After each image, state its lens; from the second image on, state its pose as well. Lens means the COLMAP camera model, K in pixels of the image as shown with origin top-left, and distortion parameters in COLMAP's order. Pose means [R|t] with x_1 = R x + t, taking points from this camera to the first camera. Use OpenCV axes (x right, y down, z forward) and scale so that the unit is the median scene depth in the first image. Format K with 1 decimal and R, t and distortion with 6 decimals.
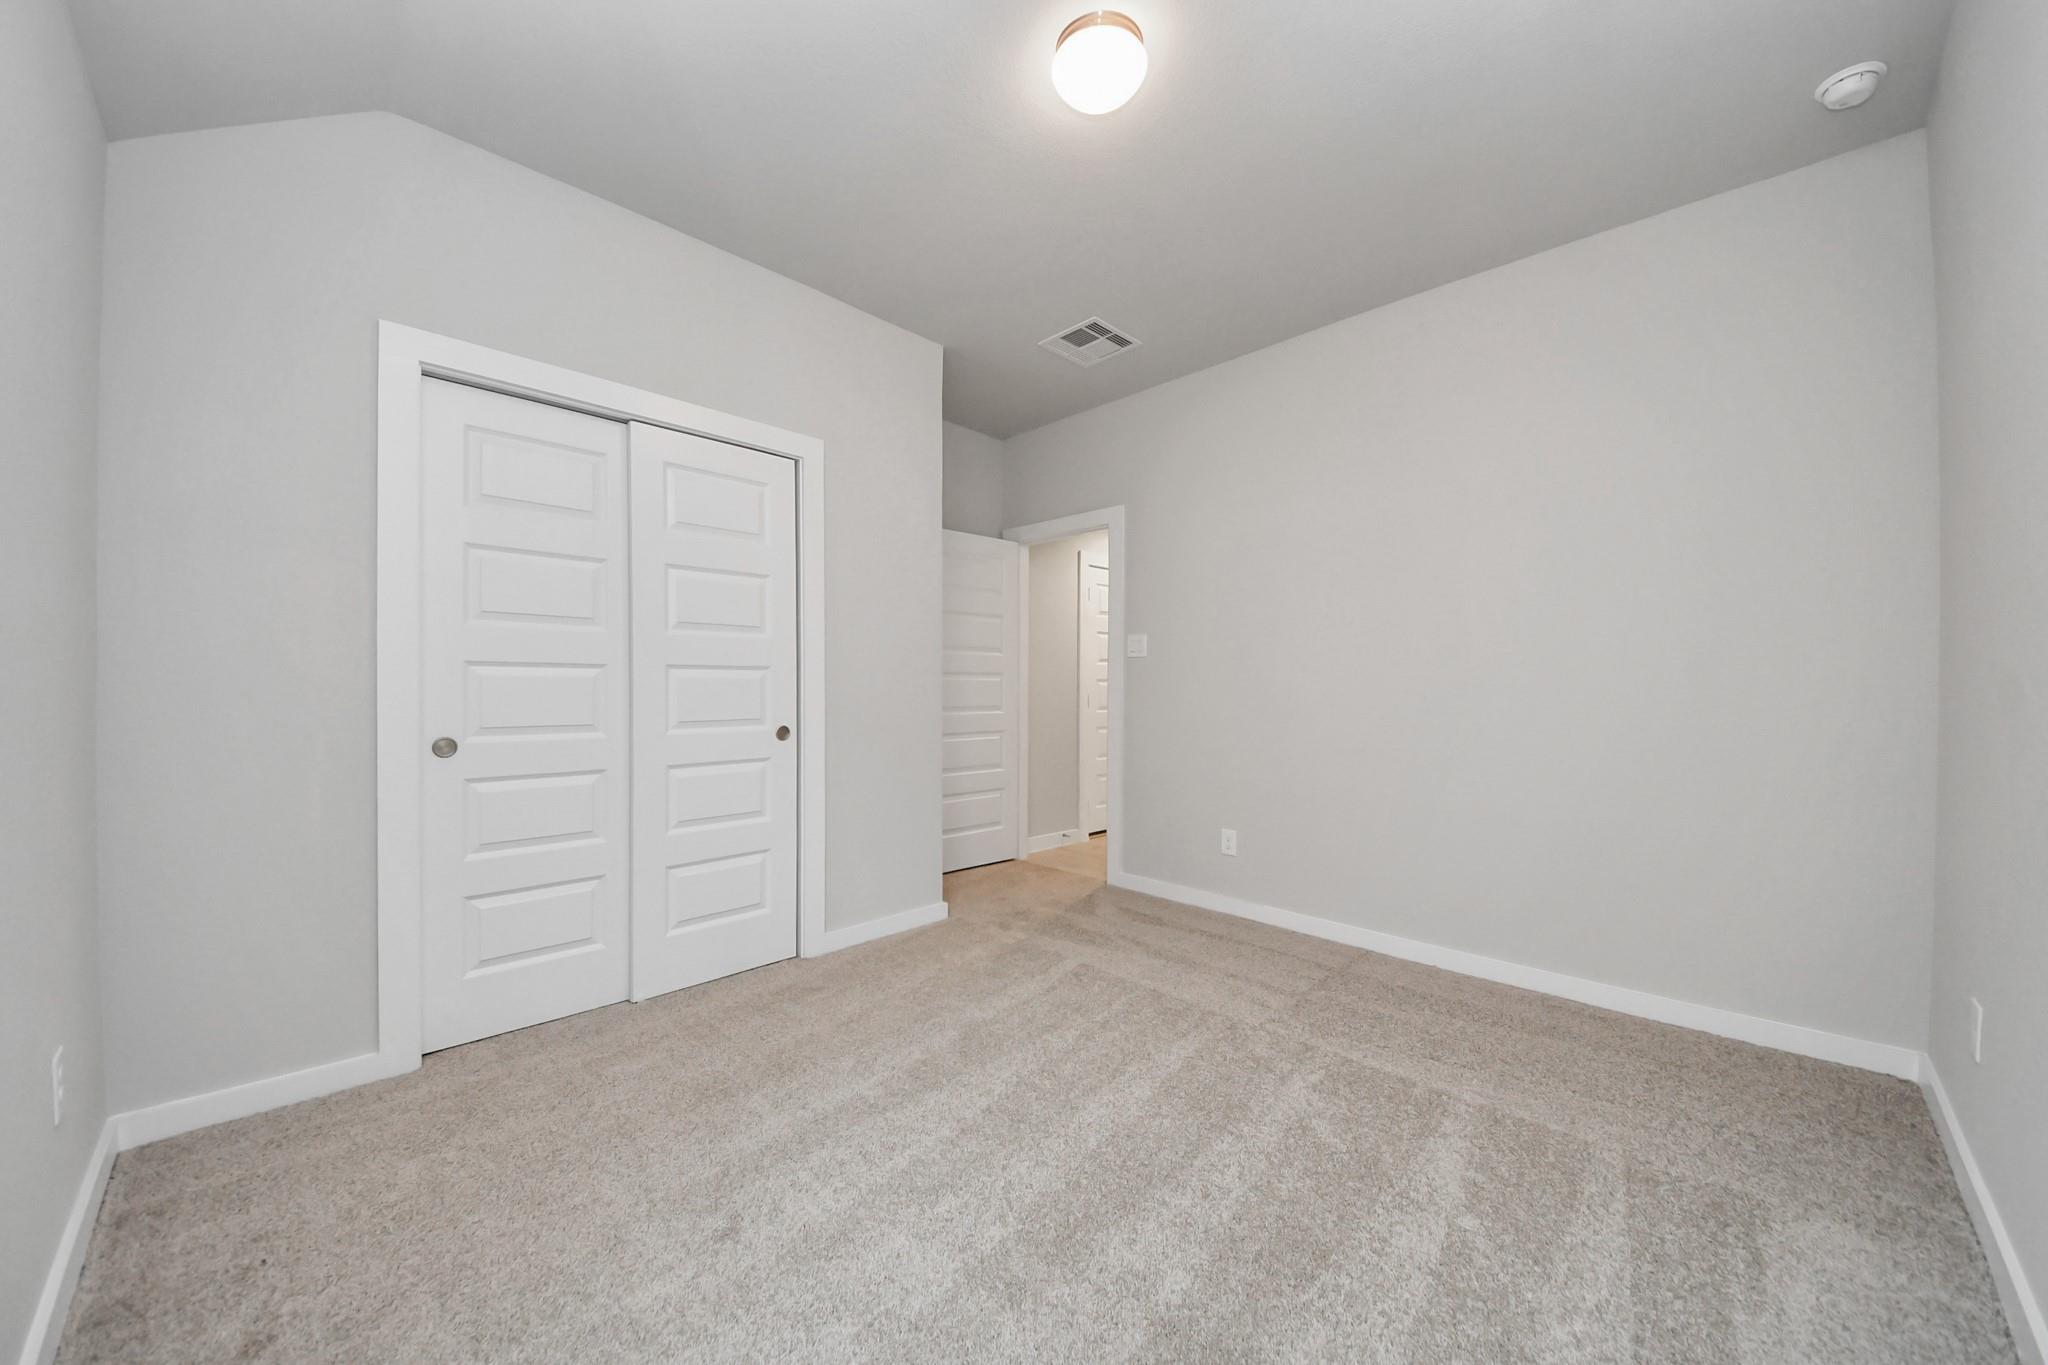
lens RADIAL K [[729.0, 0, 1024.9], [0, 729.0, 702.3], [0, 0, 1]] dist [0.017889, -0.013356]
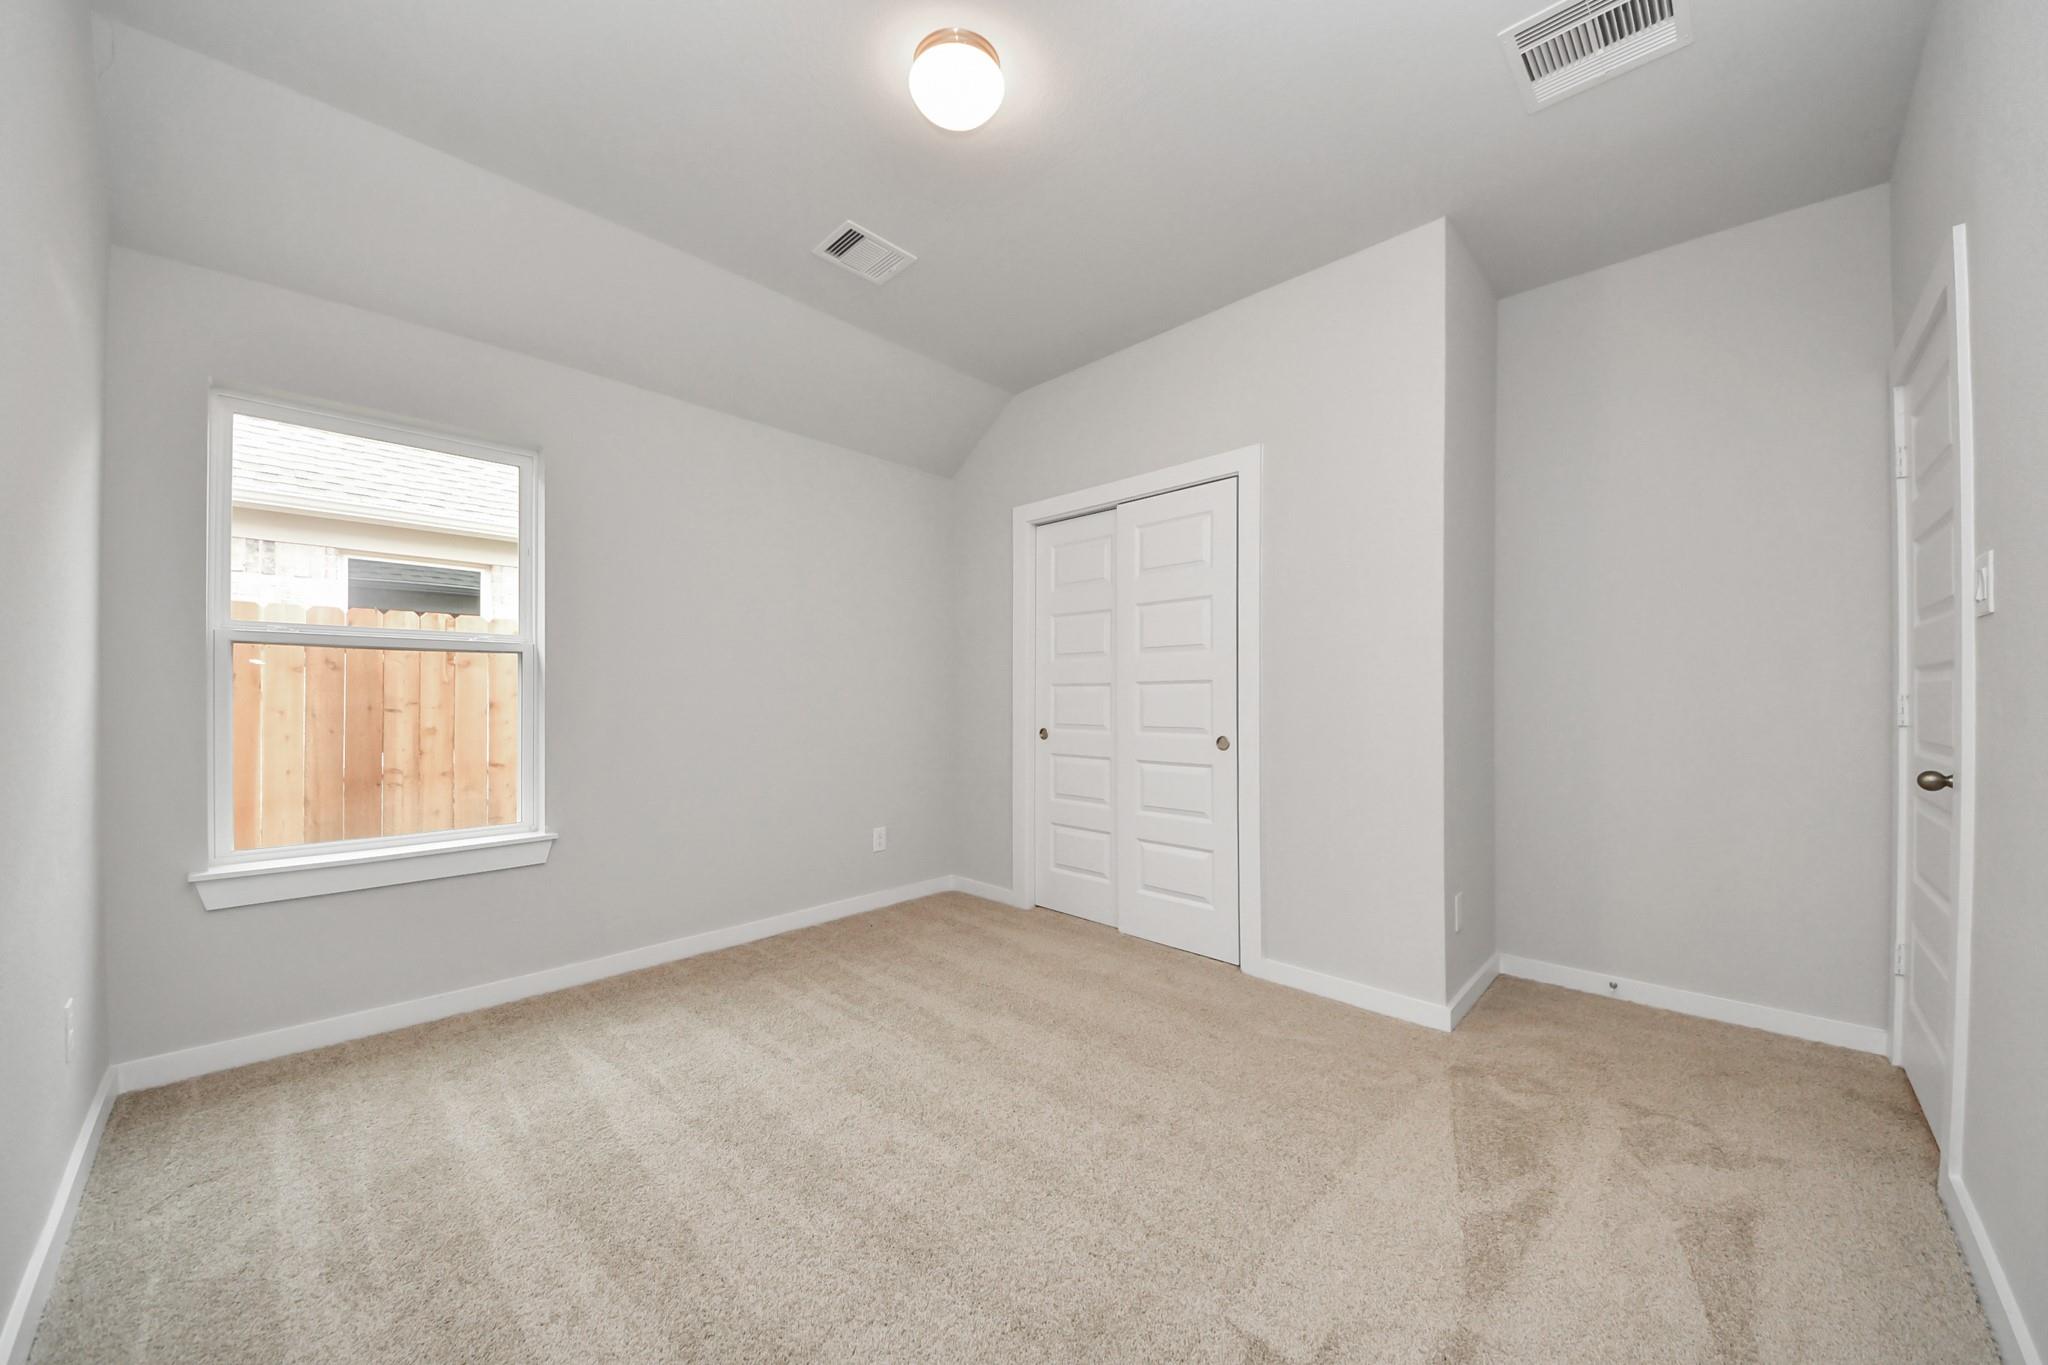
lens RADIAL K [[729.0, 0, 1024.9], [0, 729.0, 702.3], [0, 0, 1]] dist [0.017889, -0.013356]
pose [[0.010858, -0.003671, -0.999934, 0.731107], [-0.028551, 0.999584, -0.003980, -0.003961], [0.999533, 0.028592, 0.010749, 0.726873]]
